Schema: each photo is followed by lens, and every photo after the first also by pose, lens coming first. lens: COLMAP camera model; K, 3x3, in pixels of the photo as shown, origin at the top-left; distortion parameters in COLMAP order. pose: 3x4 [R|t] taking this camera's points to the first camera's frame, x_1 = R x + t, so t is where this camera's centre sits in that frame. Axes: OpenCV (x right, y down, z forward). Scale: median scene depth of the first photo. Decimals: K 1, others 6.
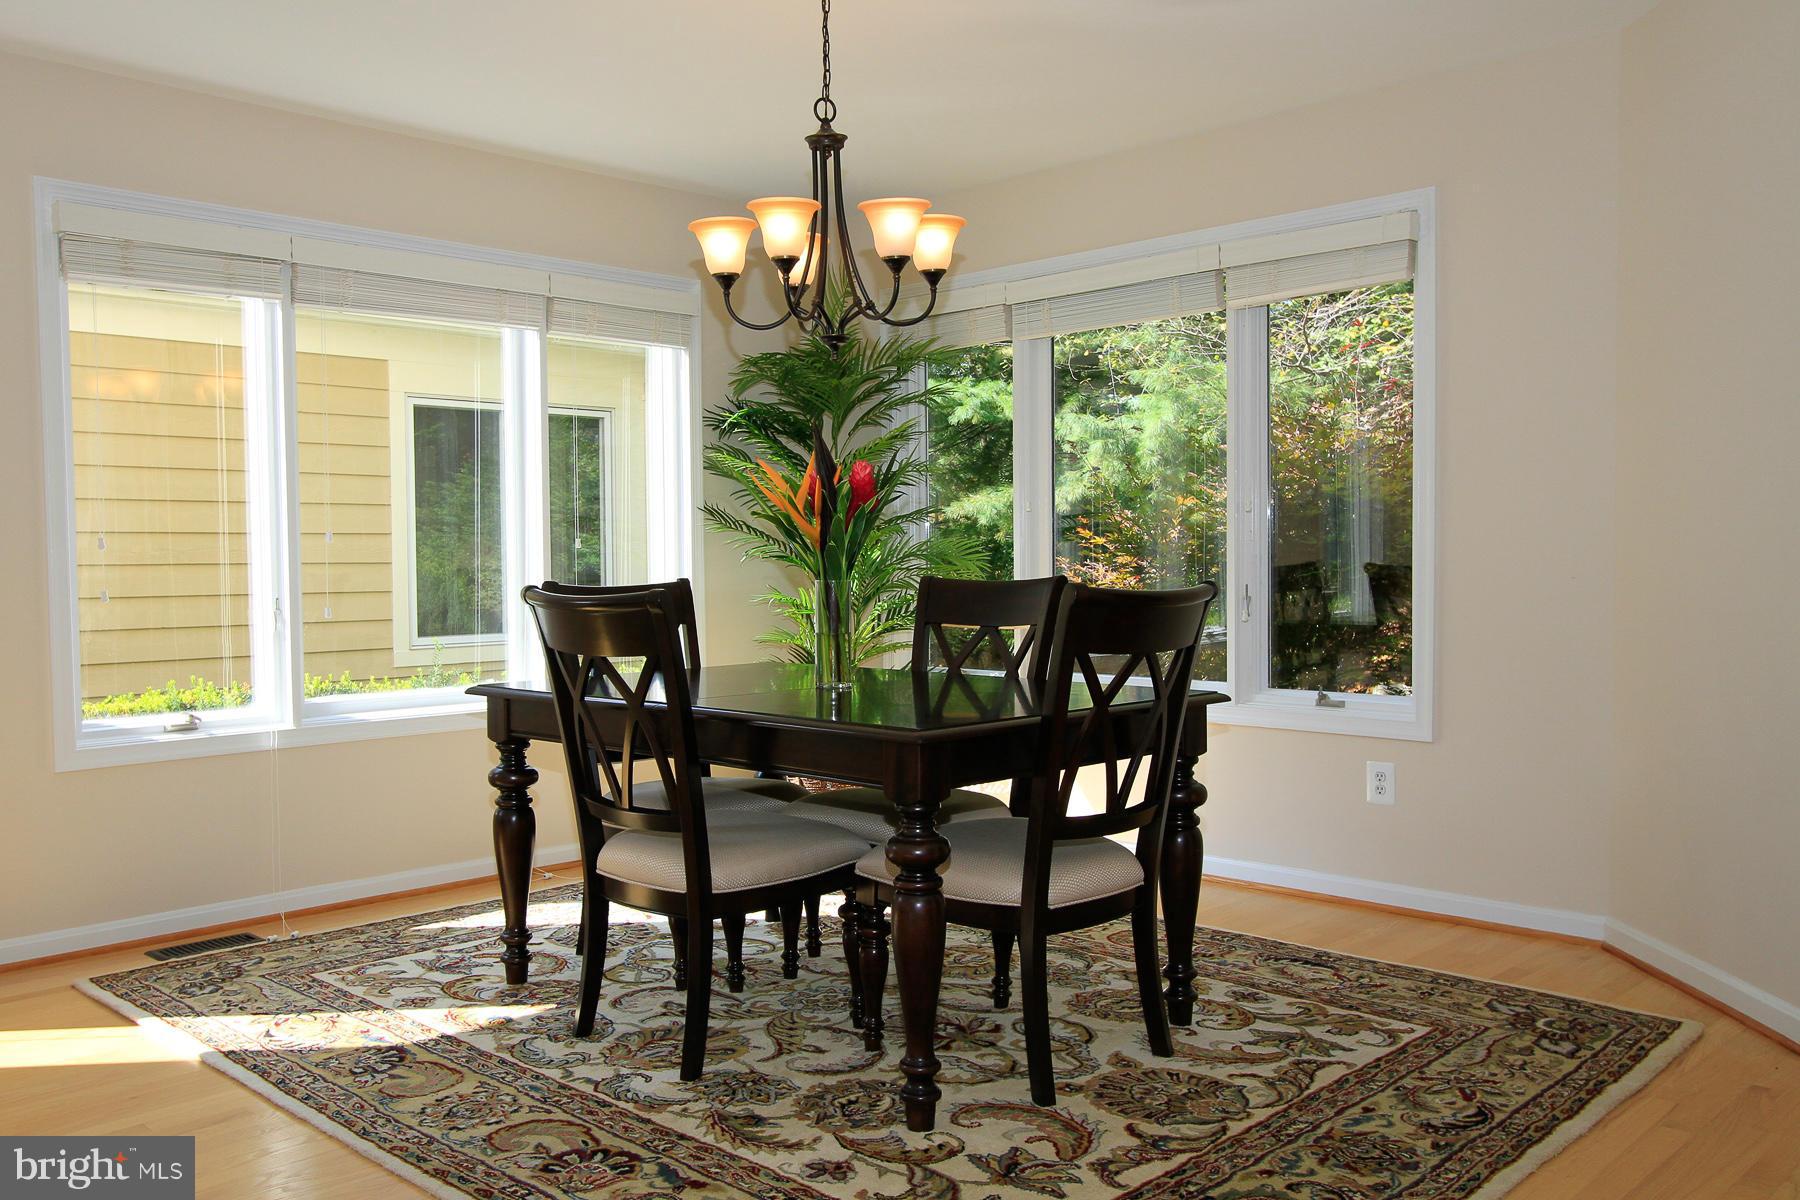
lens RADIAL K [[1511.2, 0, 902.5], [0, 1511.2, 615.4], [0, 0, 1]] dist [-0.005767, 0.002946]
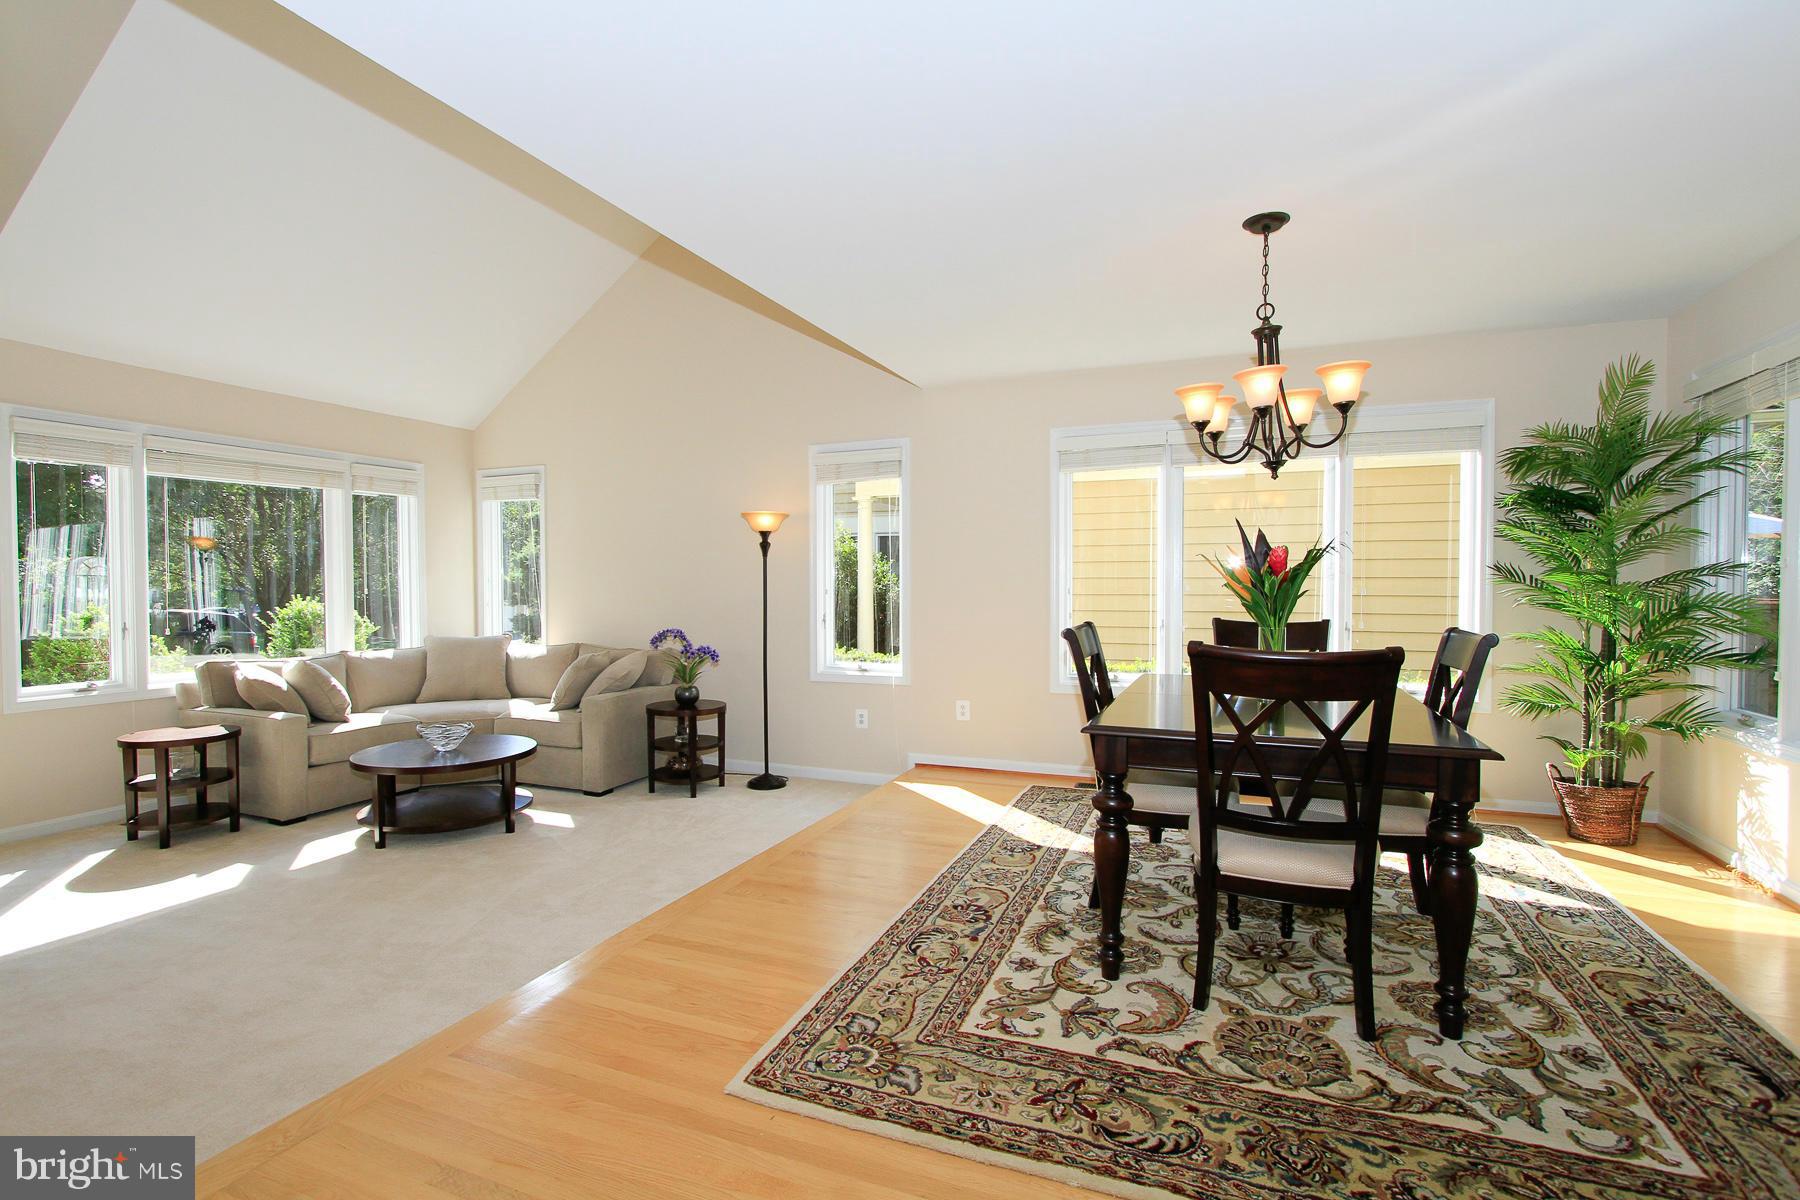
lens RADIAL K [[858.3, 0, 900.0], [0, 858.3, 600.0], [0, 0, 1]] dist [-0.013875, 0.000350]
pose [[0.367266, 0.028404, -0.929682, 0.664864], [-0.040847, 0.999062, 0.014388, -0.052611], [0.929219, 0.032690, 0.368082, 0.398741]]
